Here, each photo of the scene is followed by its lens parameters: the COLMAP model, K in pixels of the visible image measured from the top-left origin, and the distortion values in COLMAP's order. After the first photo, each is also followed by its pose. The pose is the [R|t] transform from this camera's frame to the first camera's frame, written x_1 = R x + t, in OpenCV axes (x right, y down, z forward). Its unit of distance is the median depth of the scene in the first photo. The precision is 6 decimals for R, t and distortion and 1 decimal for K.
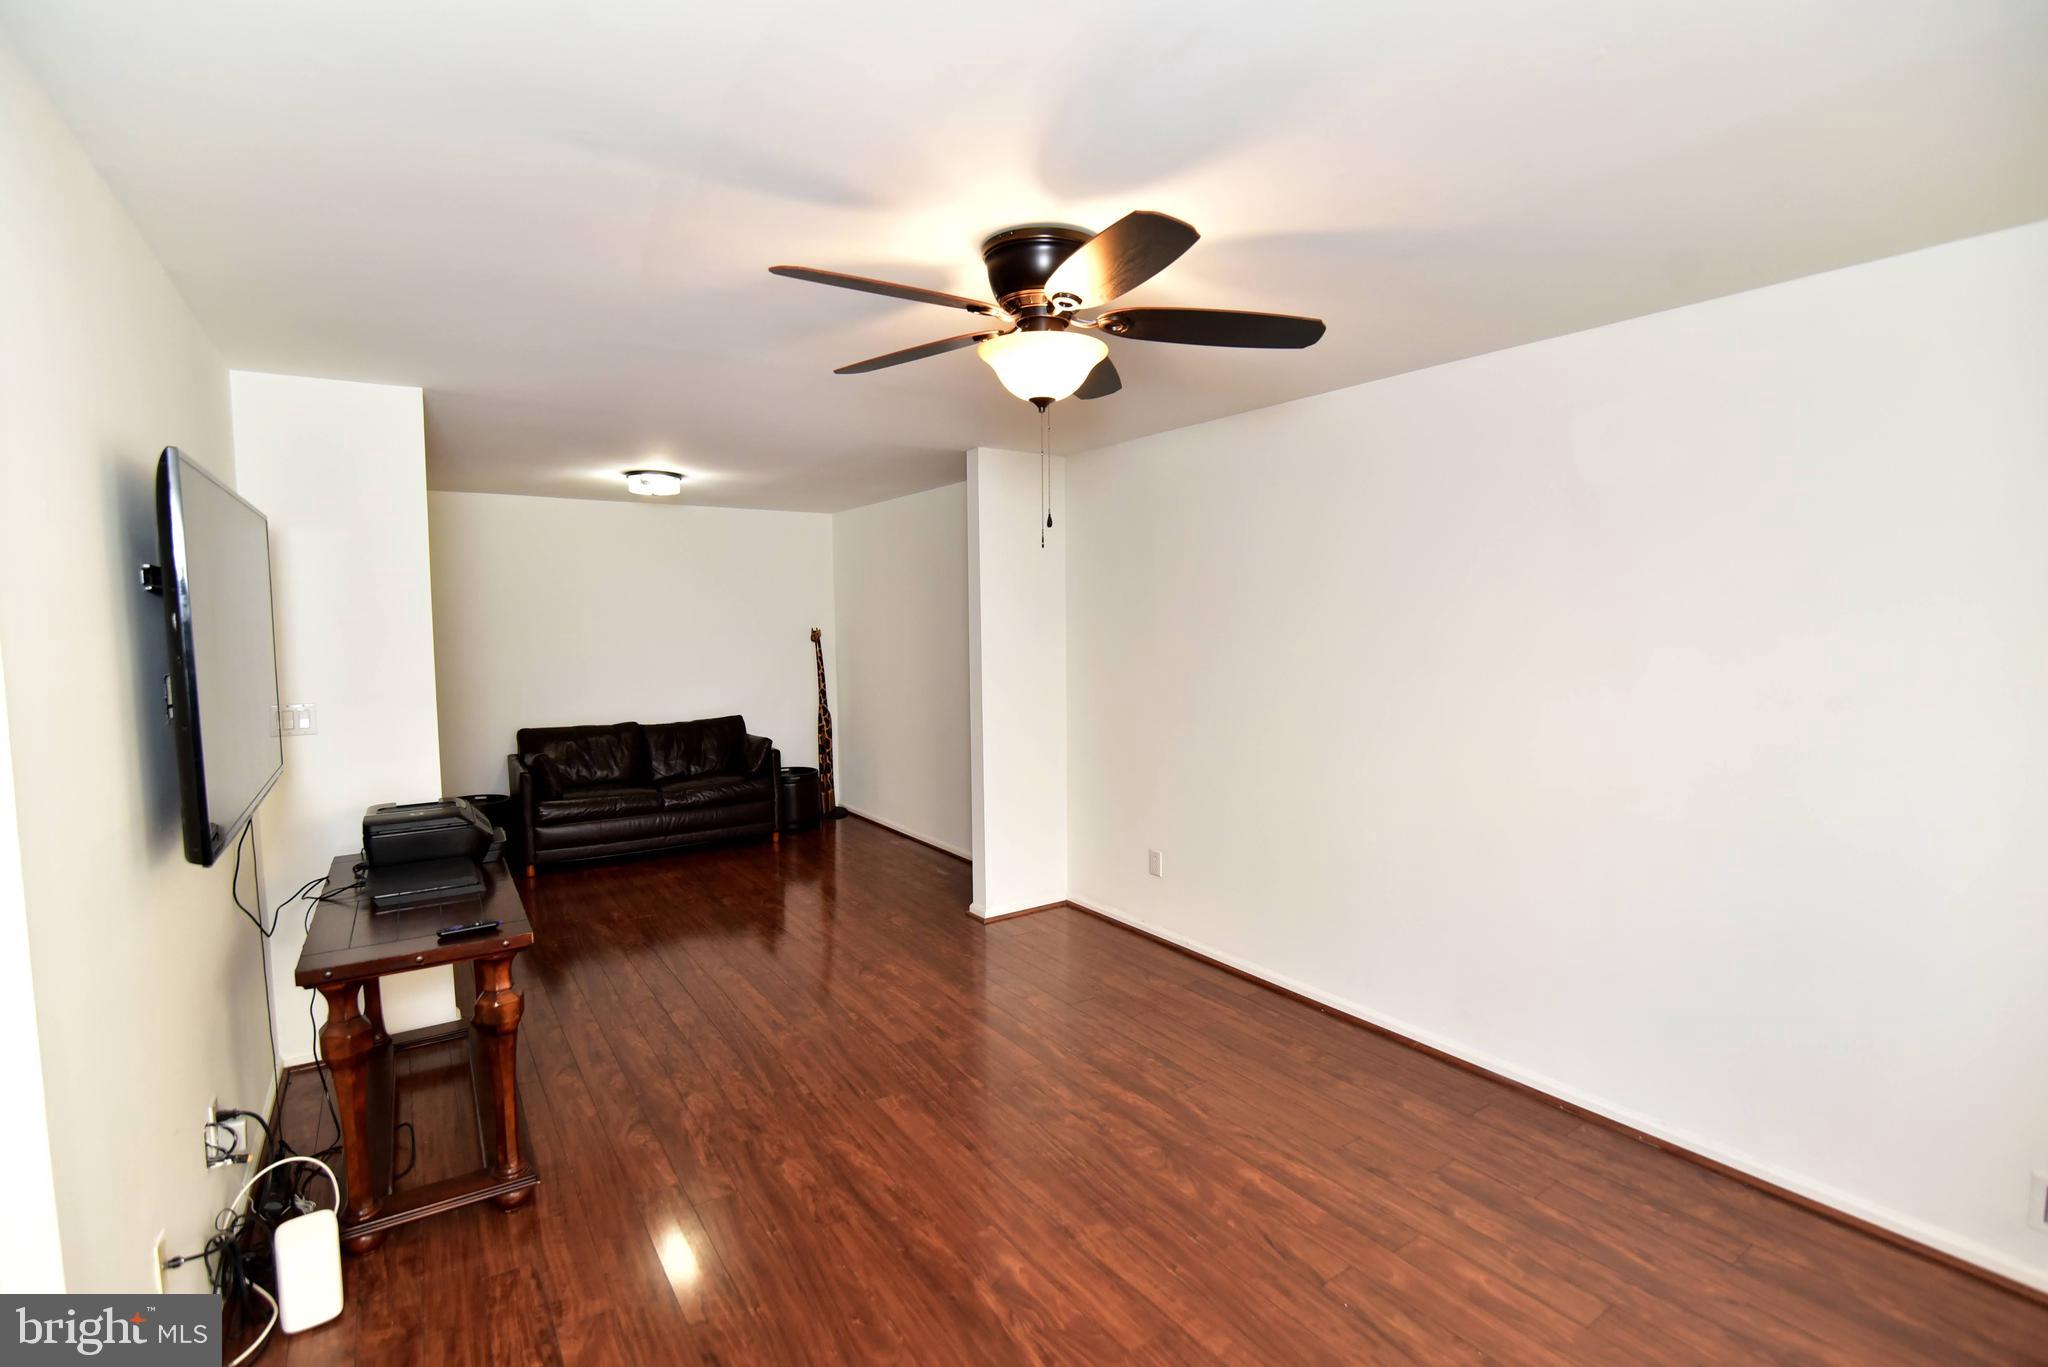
lens RADIAL K [[940.3, 0, 1016.2], [0, 940.3, 697.6], [0, 0, 1]] dist [-0.018465, -0.000087]
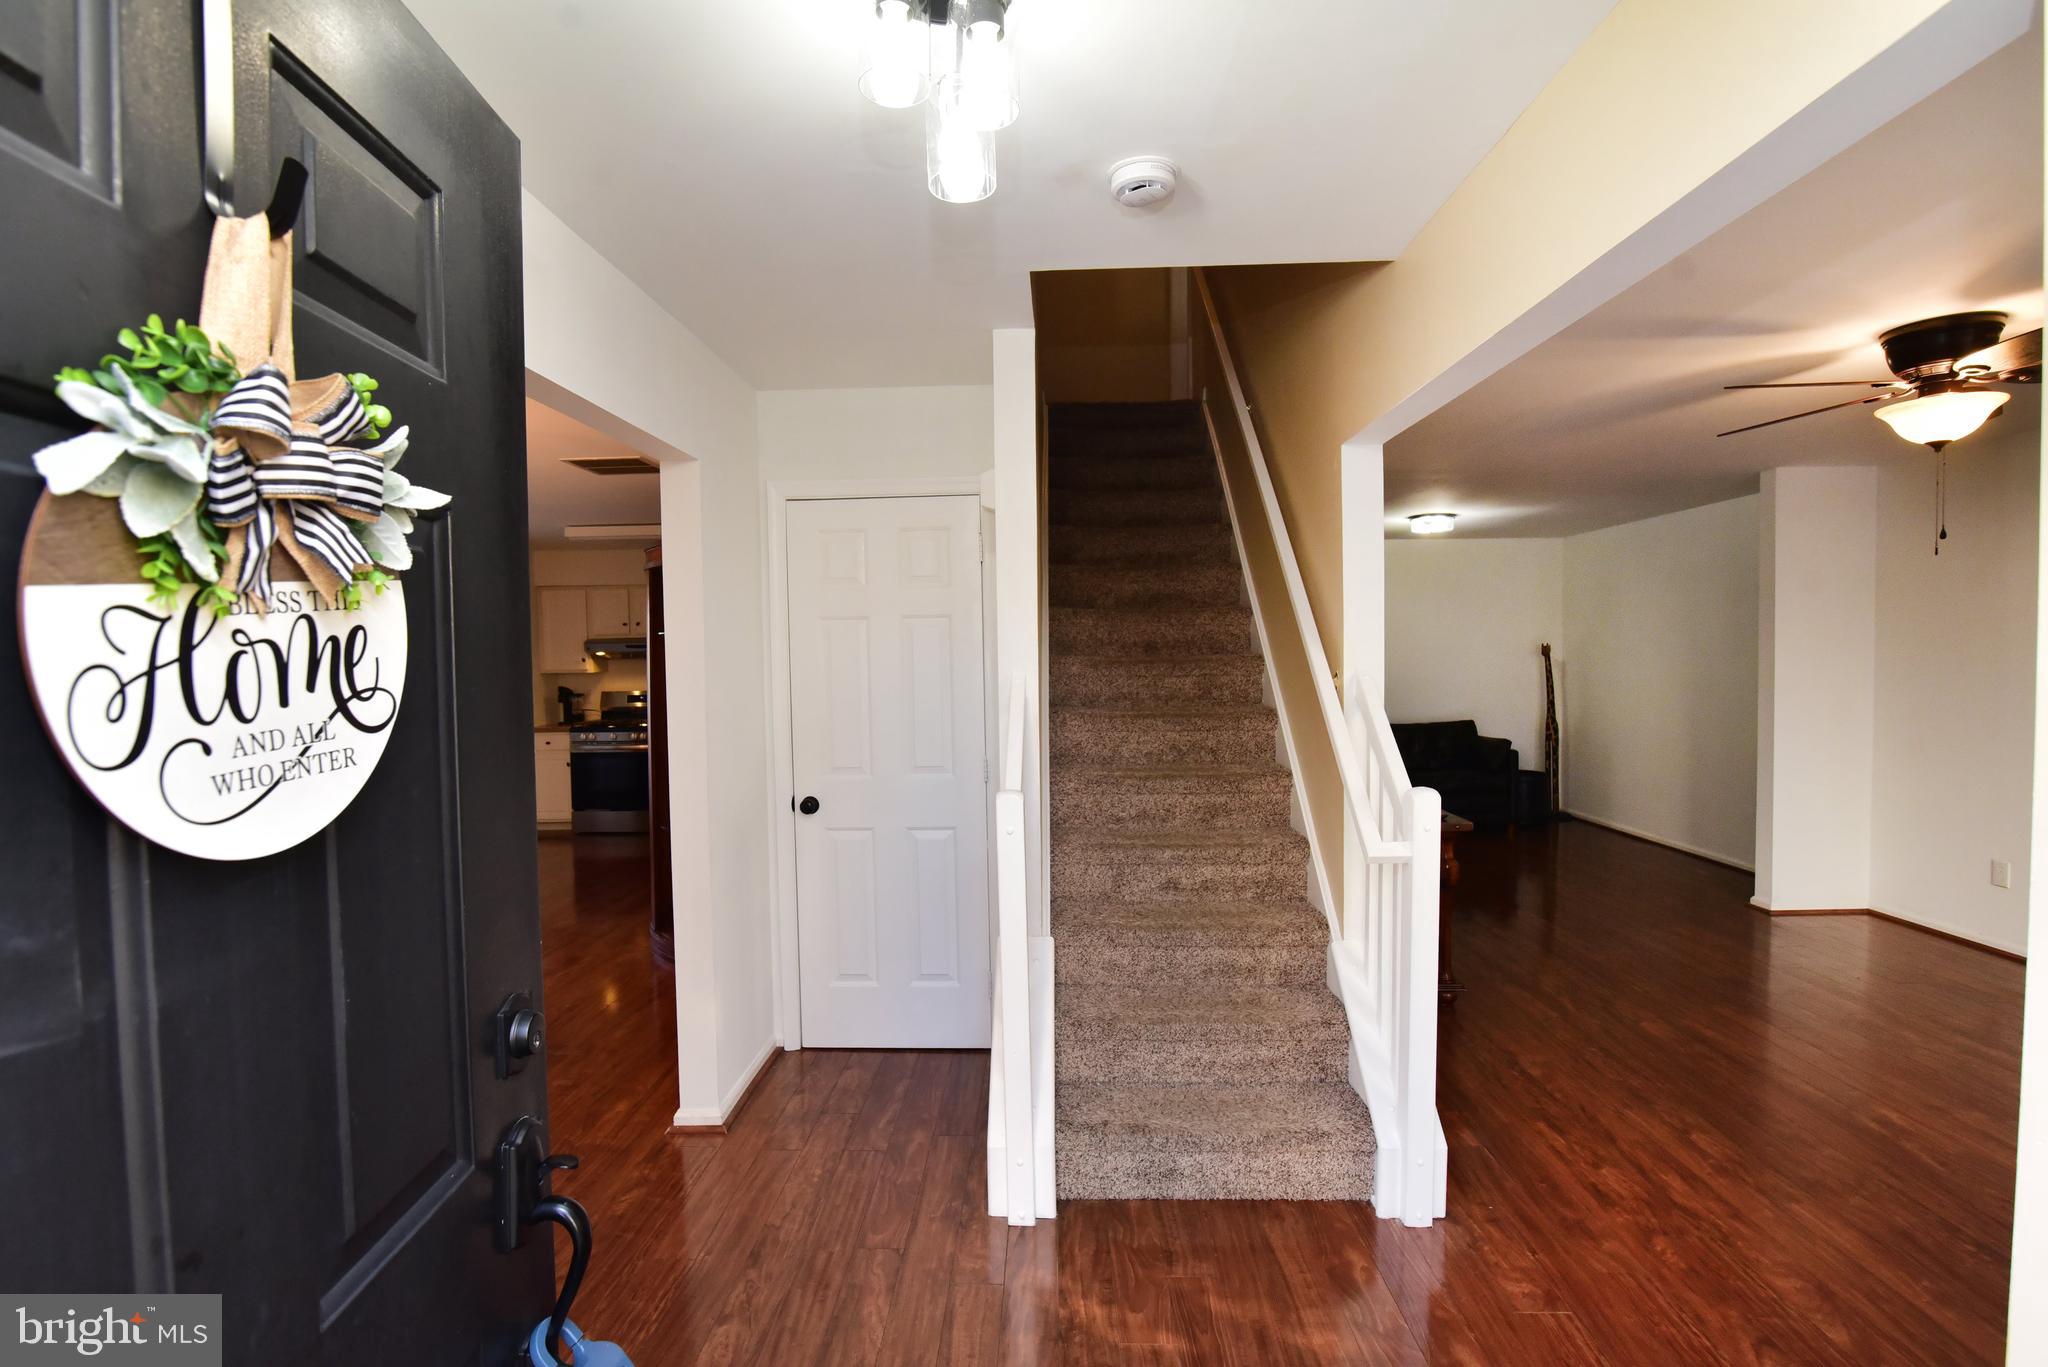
lens RADIAL K [[945.6, 0, 1017.8], [0, 945.6, 684.9], [0, 0, 1]] dist [-0.016085, 0.000638]
pose [[0.812469, 0.020210, -0.582654, -0.100673], [-0.046859, 0.998429, -0.030710, 0.048081], [0.581118, 0.052254, 0.812140, -0.314363]]
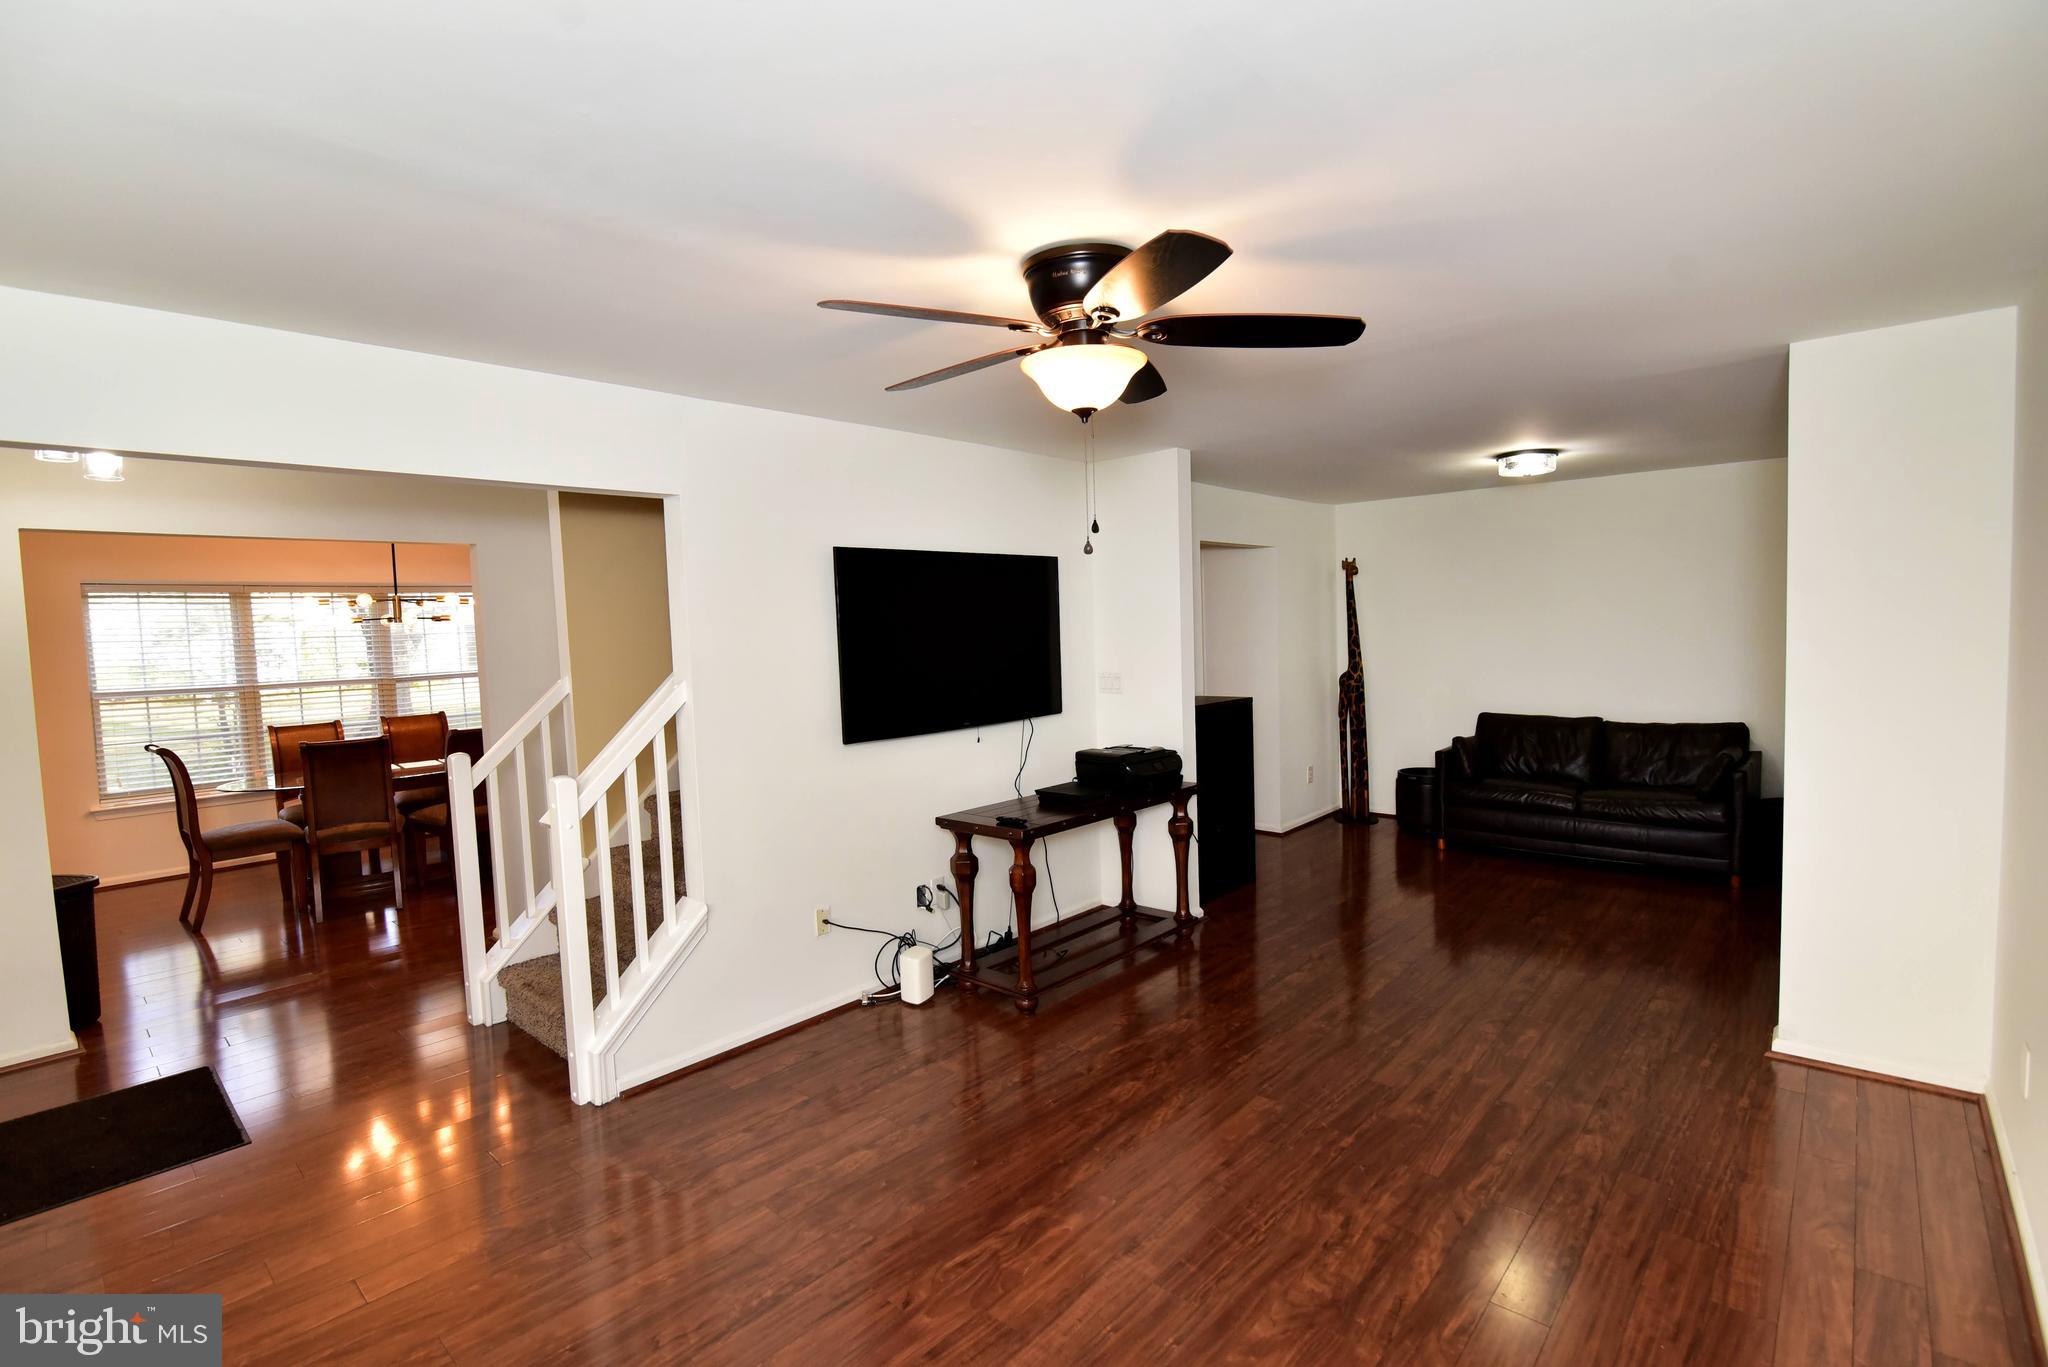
lens RADIAL K [[934.8, 0, 1004.1], [0, 934.8, 685.6], [0, 0, 1]] dist [-0.031321, -0.000225]
pose [[0.236217, 0.065644, -0.969481, 0.401048], [-0.055694, 0.996990, 0.053937, -0.026033], [0.970103, 0.041254, 0.239161, 0.267958]]
